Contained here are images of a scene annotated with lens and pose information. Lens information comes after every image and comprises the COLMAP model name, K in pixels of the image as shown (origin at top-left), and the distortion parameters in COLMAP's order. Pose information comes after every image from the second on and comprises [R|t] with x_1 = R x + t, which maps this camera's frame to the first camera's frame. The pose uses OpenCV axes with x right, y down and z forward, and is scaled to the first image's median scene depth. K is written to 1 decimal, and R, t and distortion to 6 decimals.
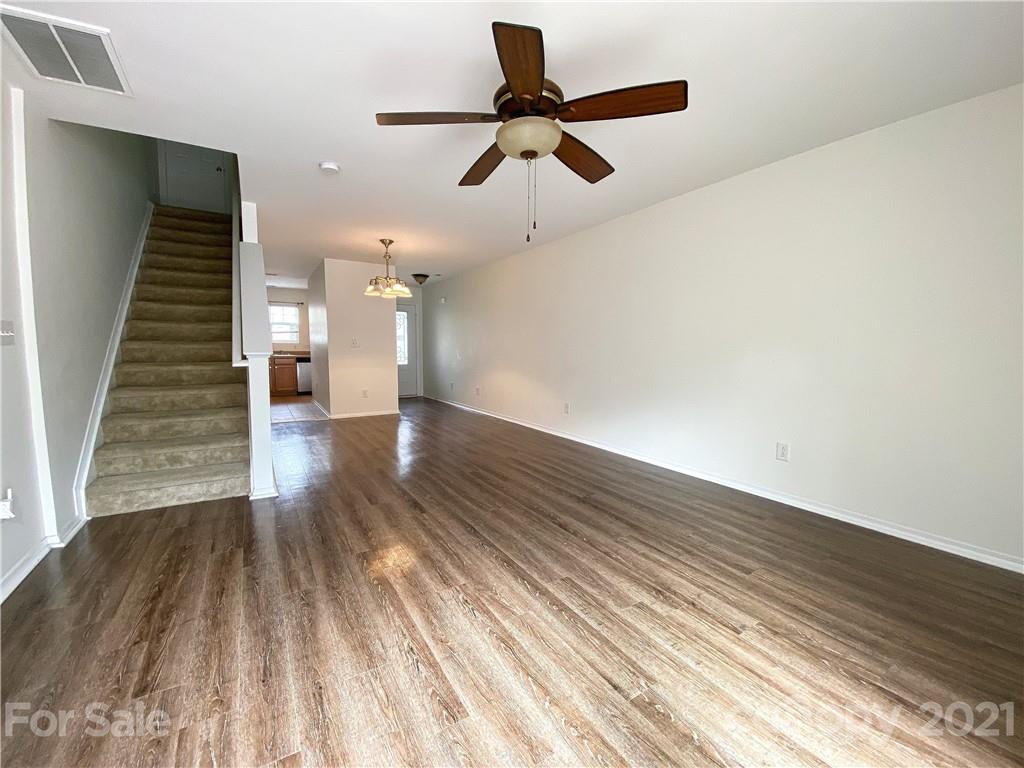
lens RADIAL K [[418.0, 0, 514.7], [0, 418.0, 379.3], [0, 0, 1]] dist [0.005091, -0.012885]
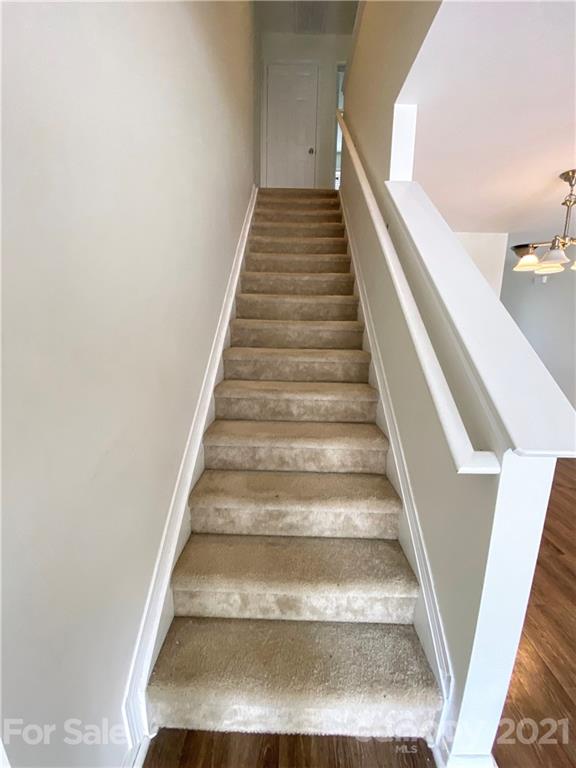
lens RADIAL K [[320.0, 0, 286.2], [0, 320.0, 379.0], [0, 0, 1]] dist [0.001961, -0.000441]
pose [[0.833819, 0.105562, -0.541851, -0.678009], [-0.060215, 0.993082, 0.100808, -0.128714], [0.548744, -0.051428, 0.834407, 0.731013]]
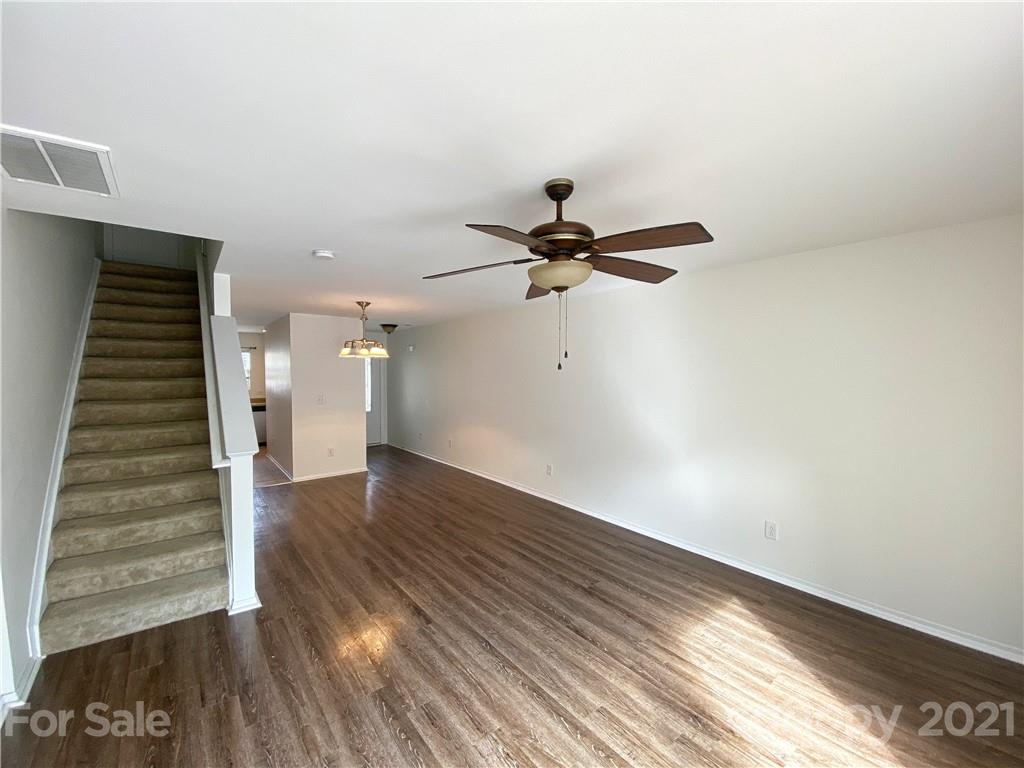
lens RADIAL K [[418.0, 0, 515.1], [0, 418.0, 378.8], [0, 0, 1]] dist [0.005091, -0.012885]
pose [[0.993128, -0.009402, 0.116653, -0.128749], [0.016168, 0.998232, -0.057188, -0.169034], [-0.115909, 0.058682, 0.991525, 0.009940]]
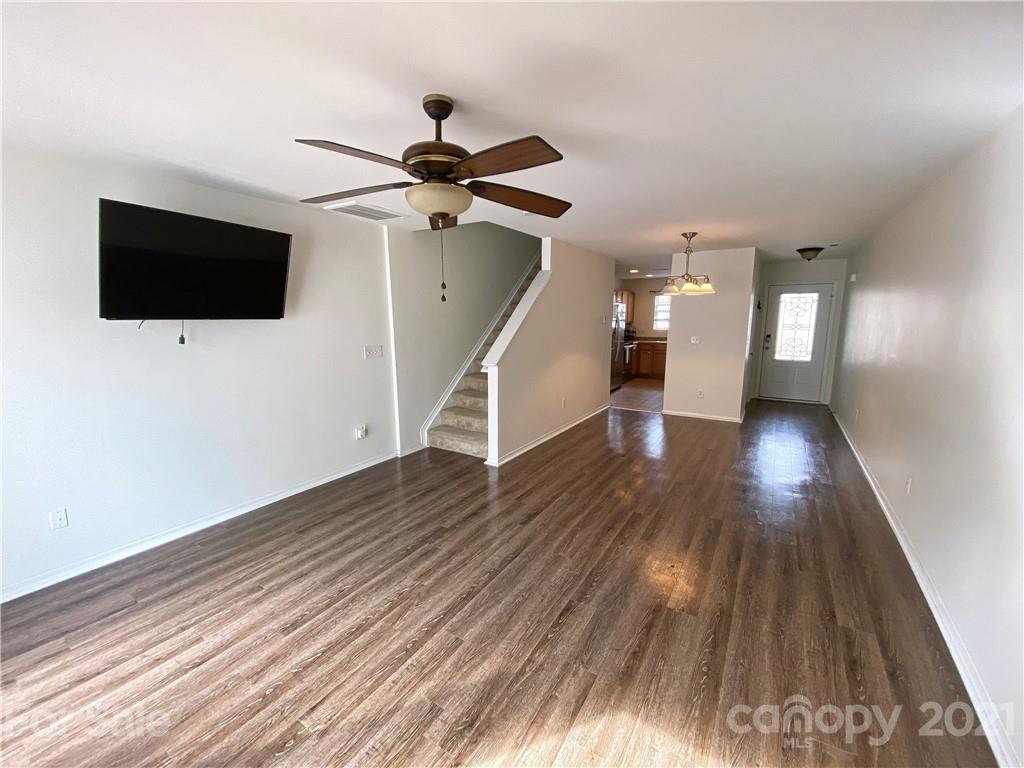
lens RADIAL K [[418.0, 0, 504.2], [0, 418.0, 384.8], [0, 0, 1]] dist [0.005091, -0.012885]
pose [[0.424734, 0.146612, -0.893368, 0.677216], [-0.066613, 0.989186, 0.130667, -0.183143], [0.902864, 0.004012, 0.429907, 0.468169]]
